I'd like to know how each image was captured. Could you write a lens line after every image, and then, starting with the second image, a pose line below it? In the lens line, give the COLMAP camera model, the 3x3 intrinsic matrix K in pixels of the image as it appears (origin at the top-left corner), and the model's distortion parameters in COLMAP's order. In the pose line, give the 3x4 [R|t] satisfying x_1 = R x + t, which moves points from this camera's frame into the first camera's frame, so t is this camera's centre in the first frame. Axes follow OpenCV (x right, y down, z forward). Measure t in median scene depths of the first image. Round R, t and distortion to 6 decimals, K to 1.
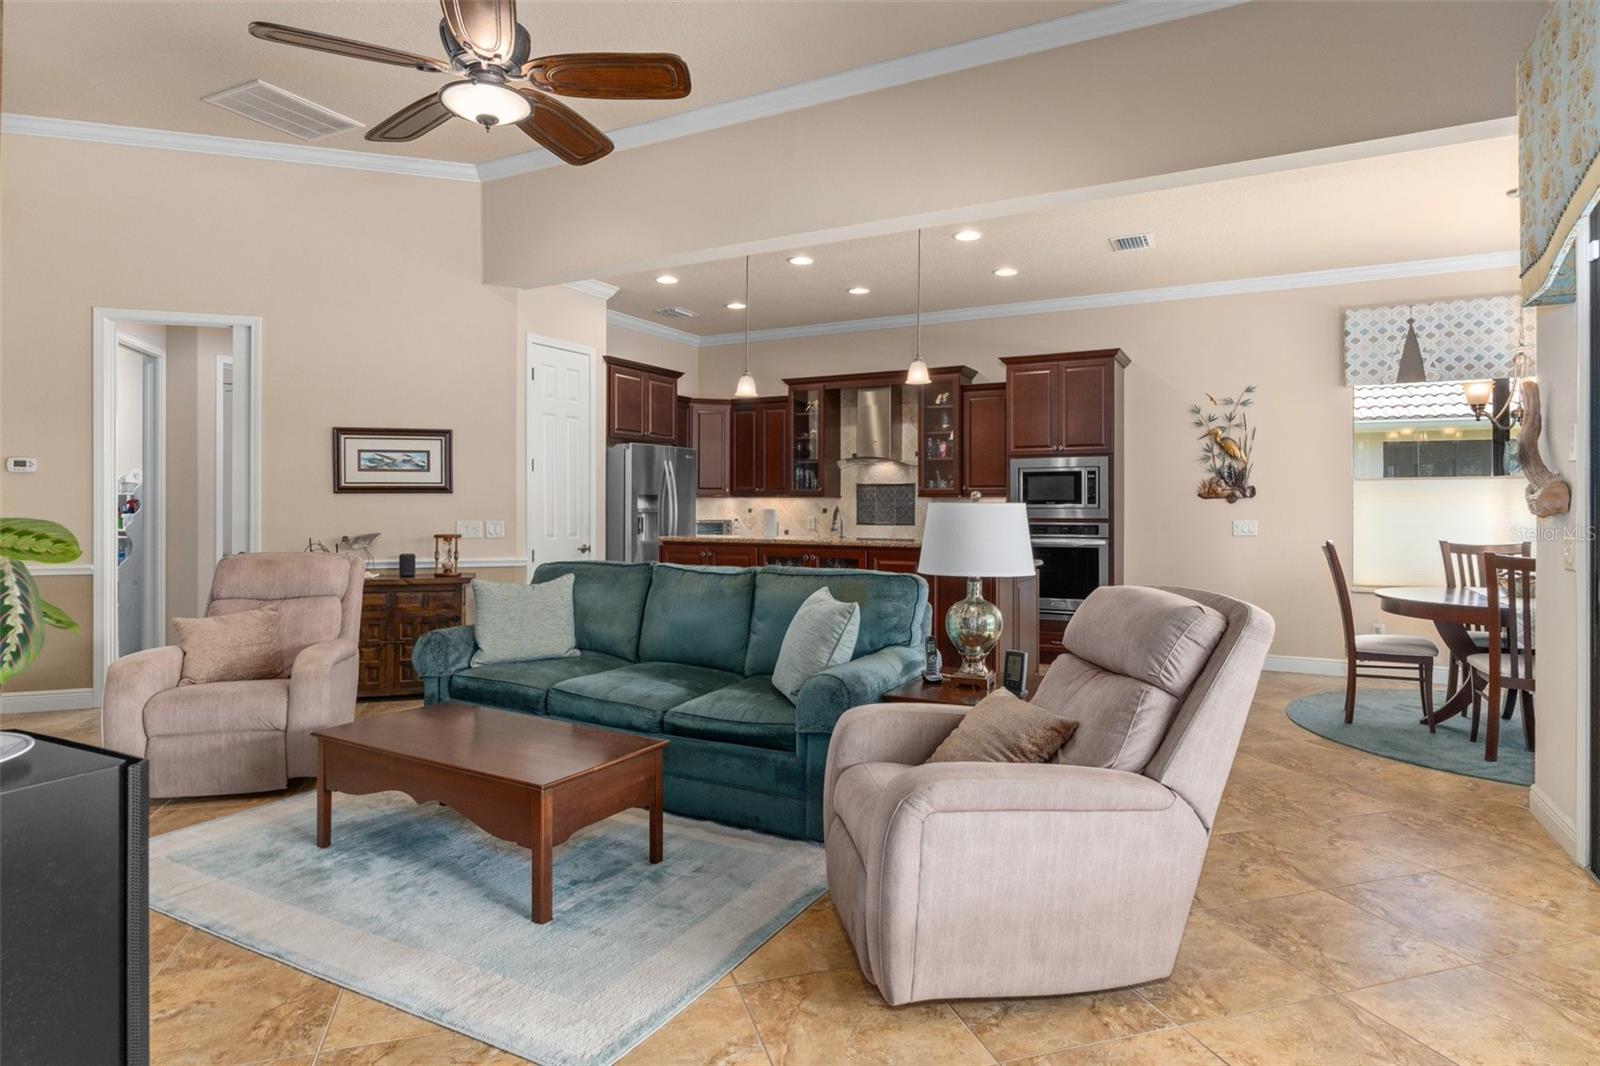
lens RADIAL K [[893.2, 0, 803.3], [0, 893.2, 505.4], [0, 0, 1]] dist [0.001643, -0.000608]
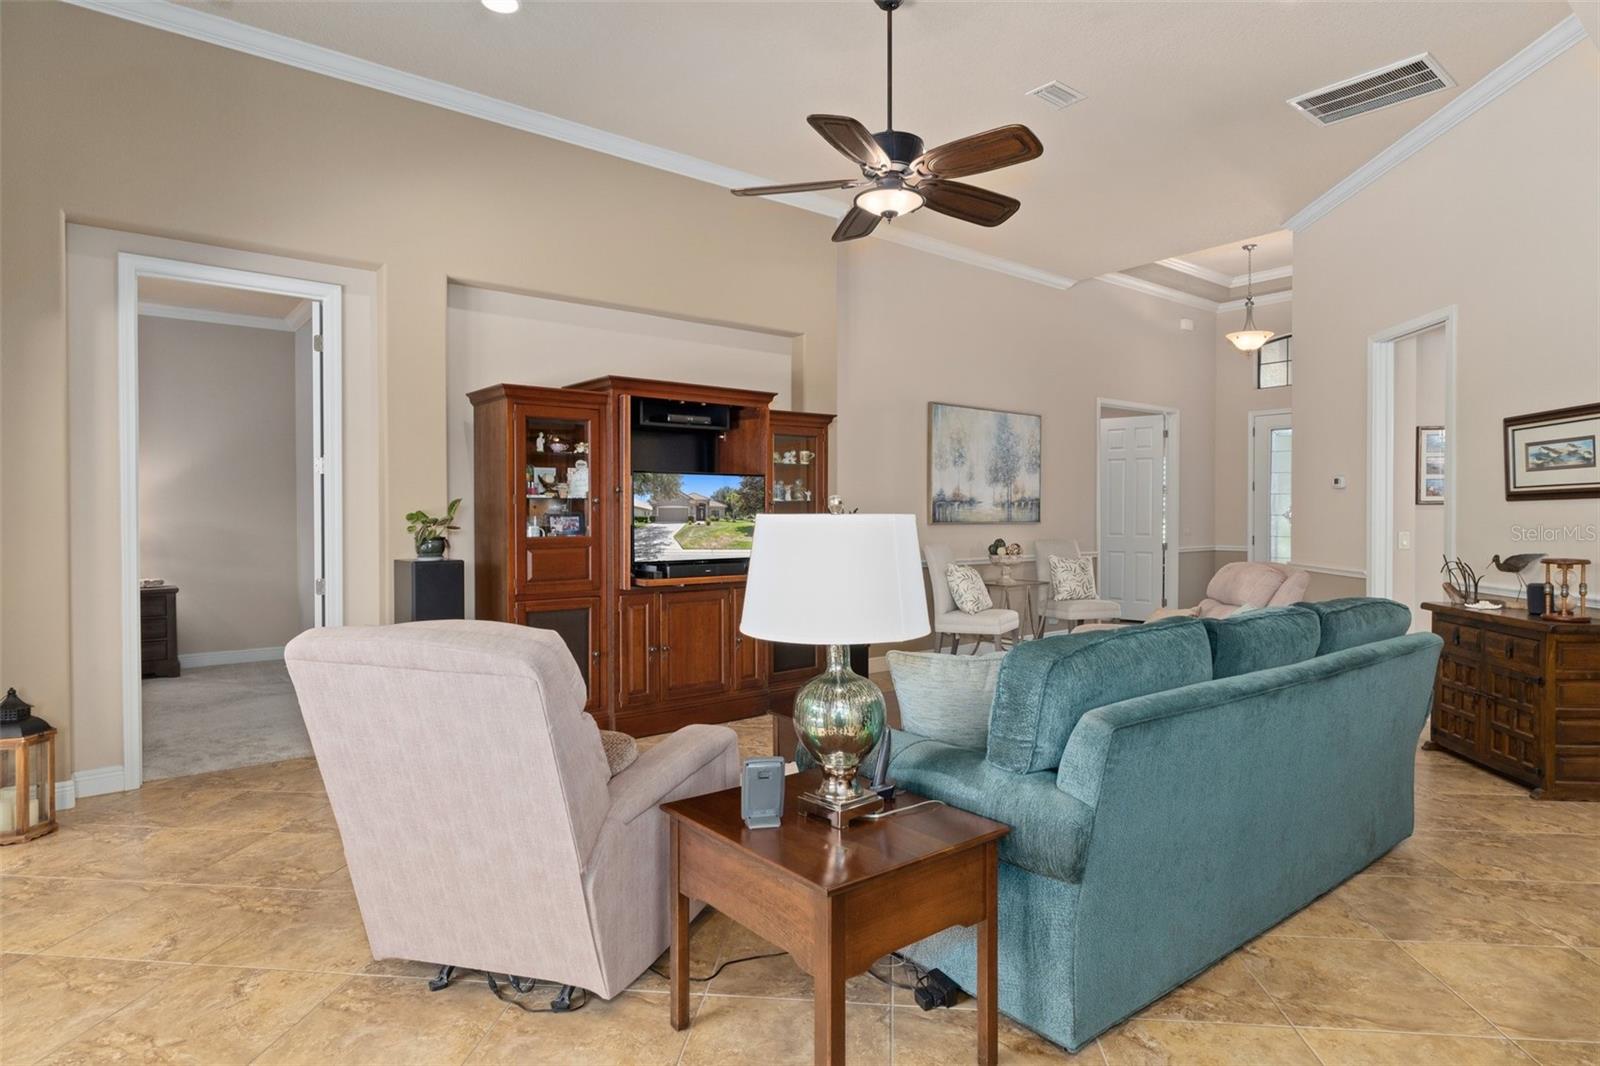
lens RADIAL K [[885.3, 0, 798.8], [0, 885.3, 527.7], [0, 0, 1]] dist [-0.000036, 0.000506]
pose [[-0.400909, 0.015606, -0.915985, 0.378505], [0.000422, 0.999858, 0.016850, -0.002294], [0.916118, 0.006368, -0.400859, 0.611169]]
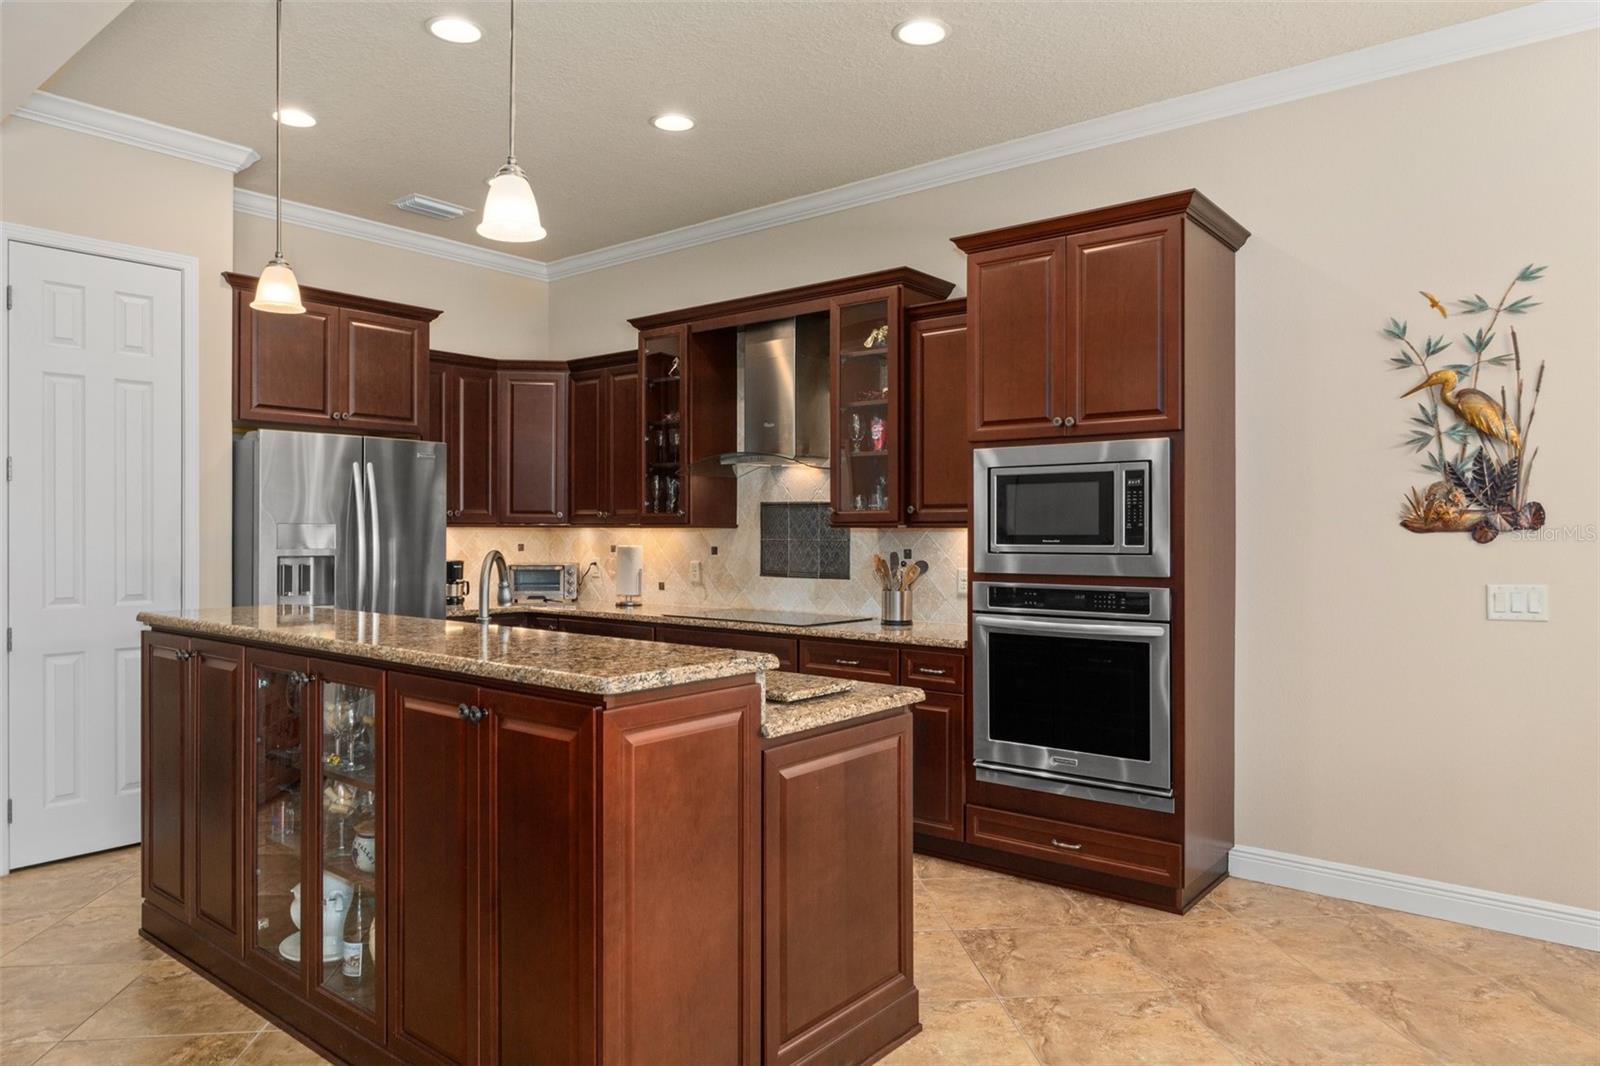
lens RADIAL K [[1021.5, 0, 800.0], [0, 1021.5, 533.0], [0, 0, 1]] dist [-0.008005, -0.003002]
pose [[0.979443, 0.002034, -0.201712, 0.255168], [-0.001815, 0.999998, 0.001272, -0.007249], [0.201714, -0.000879, 0.979444, 0.453507]]
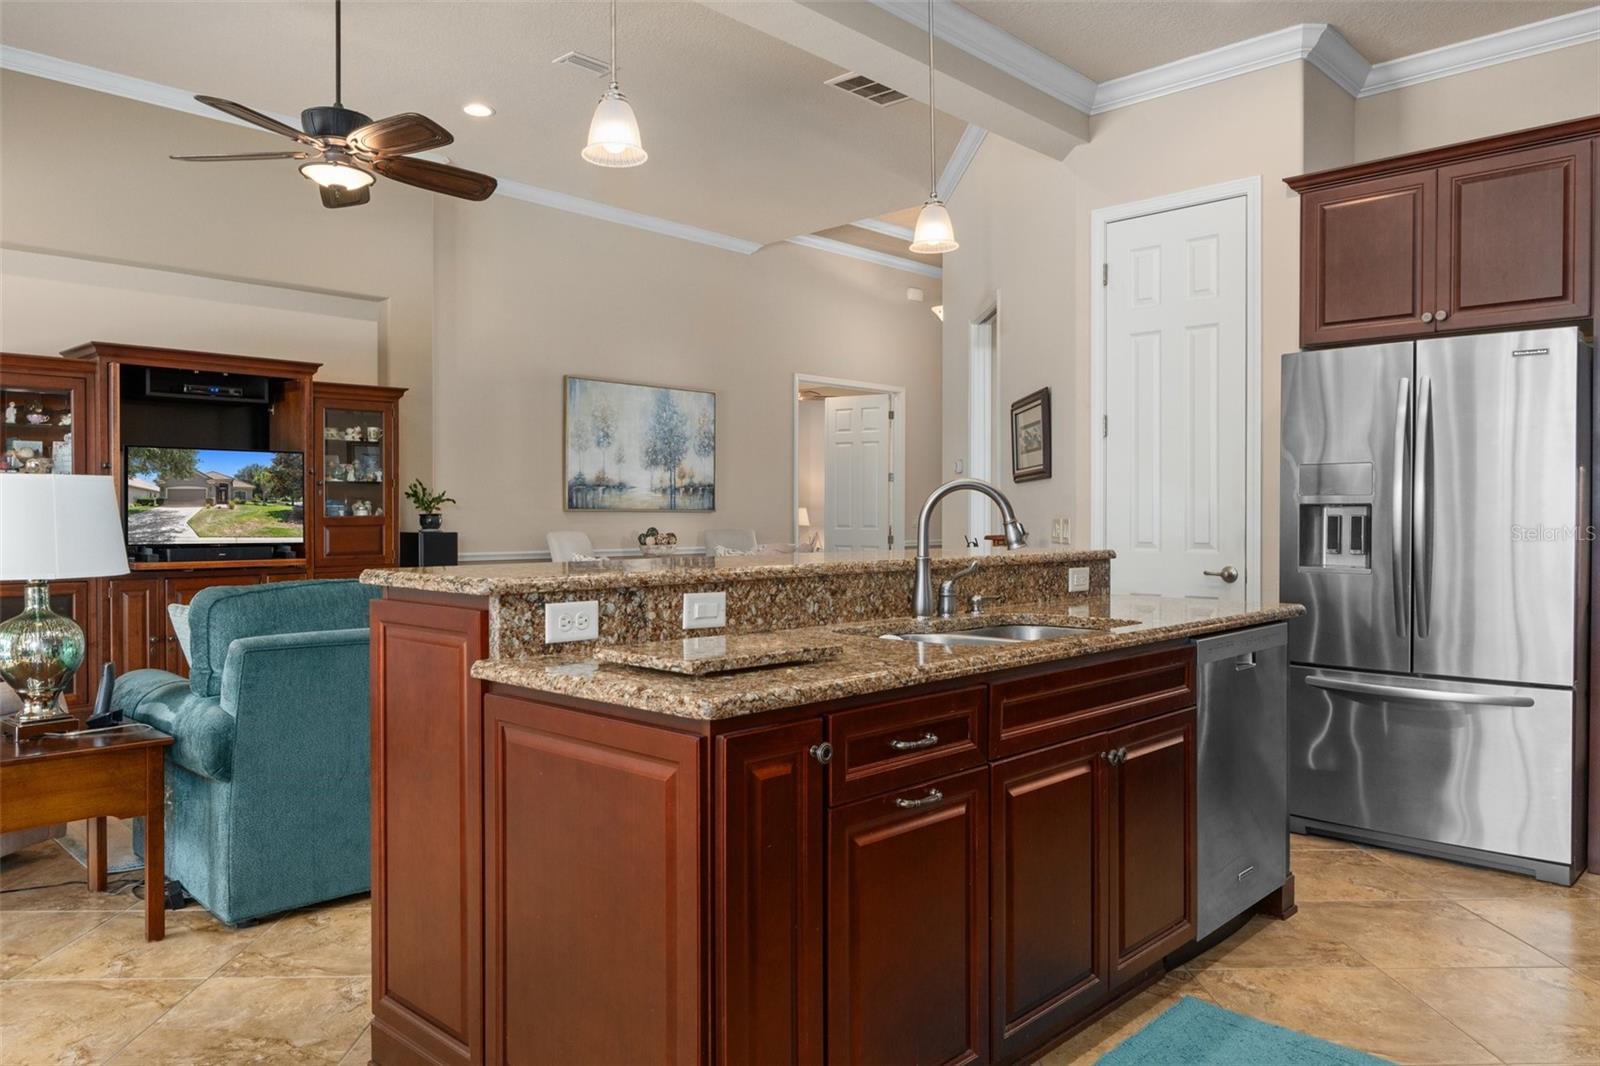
lens RADIAL K [[1124.2, 0, 803.1], [0, 1124.2, 523.9], [0, 0, 1]] dist [0.000153, -0.005688]
pose [[-0.283649, 0.008753, -0.958888, 0.437275], [-0.001685, 0.999952, 0.009626, 0.013582], [0.958927, 0.004347, -0.283621, 0.921819]]
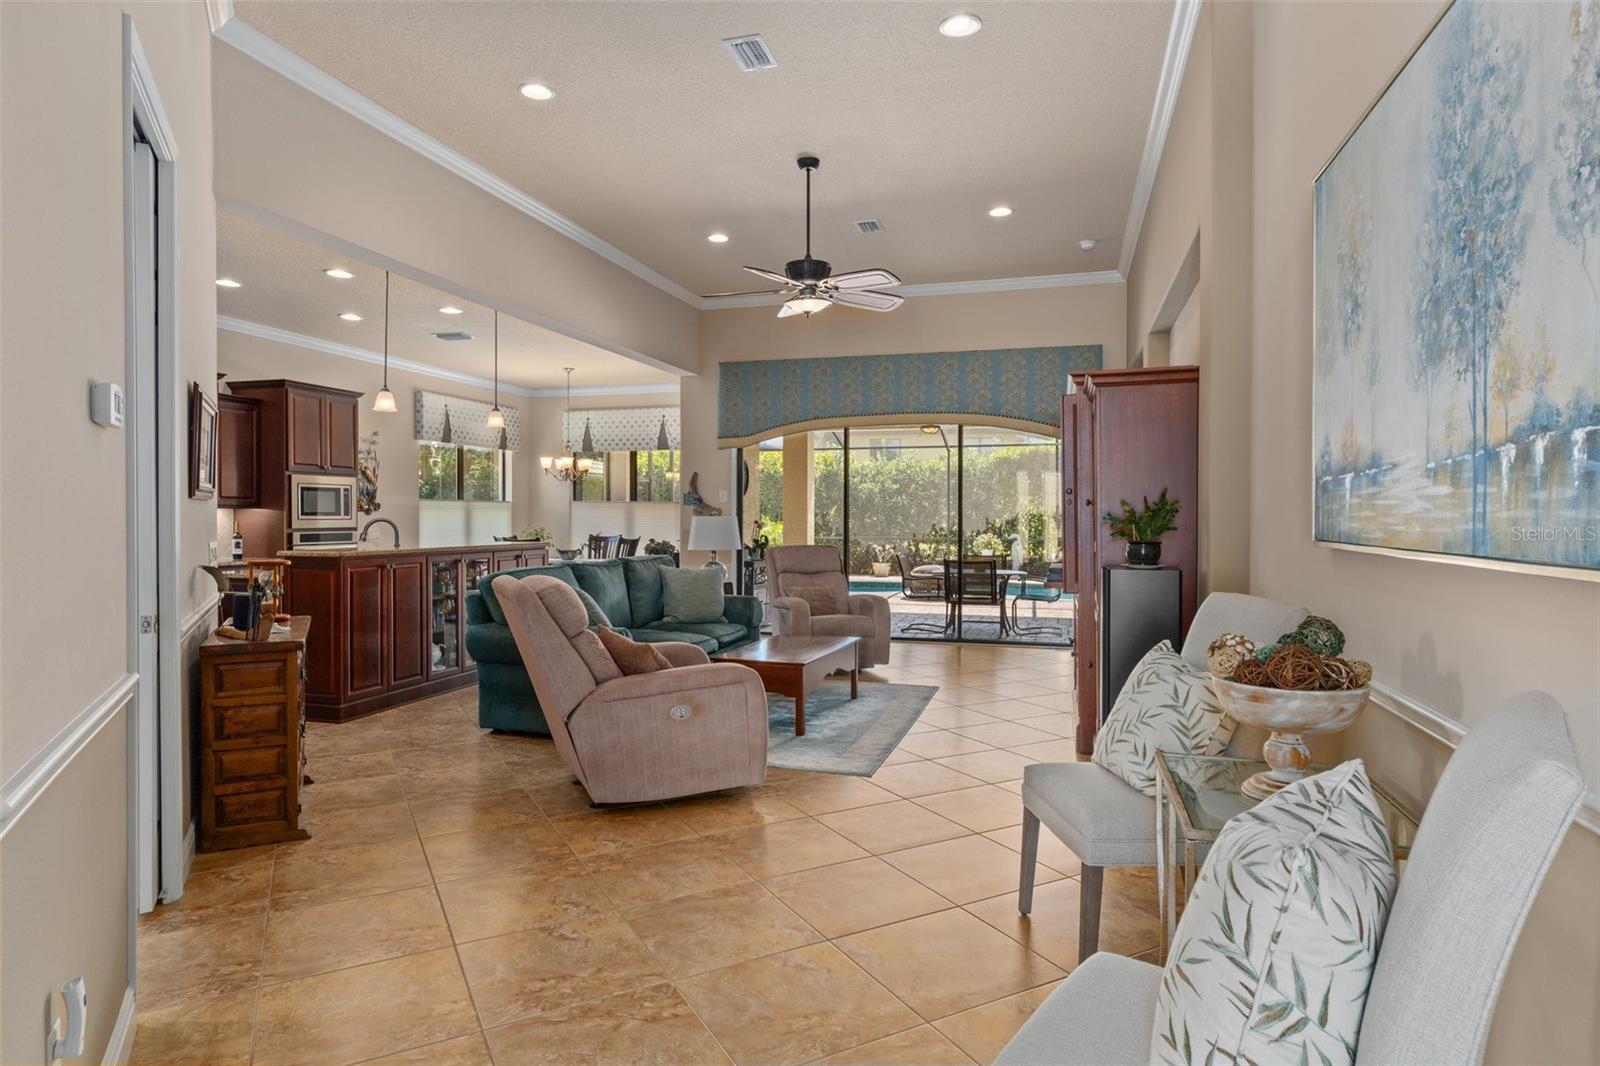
lens RADIAL K [[885.3, 0, 798.8], [0, 885.3, 527.7], [0, 0, 1]] dist [-0.000036, 0.000506]
pose [[-0.182797, -0.011814, 0.983080, -0.962865], [-0.000877, 0.999929, 0.011854, 0.000107], [-0.983150, 0.001305, -0.182794, 0.597342]]
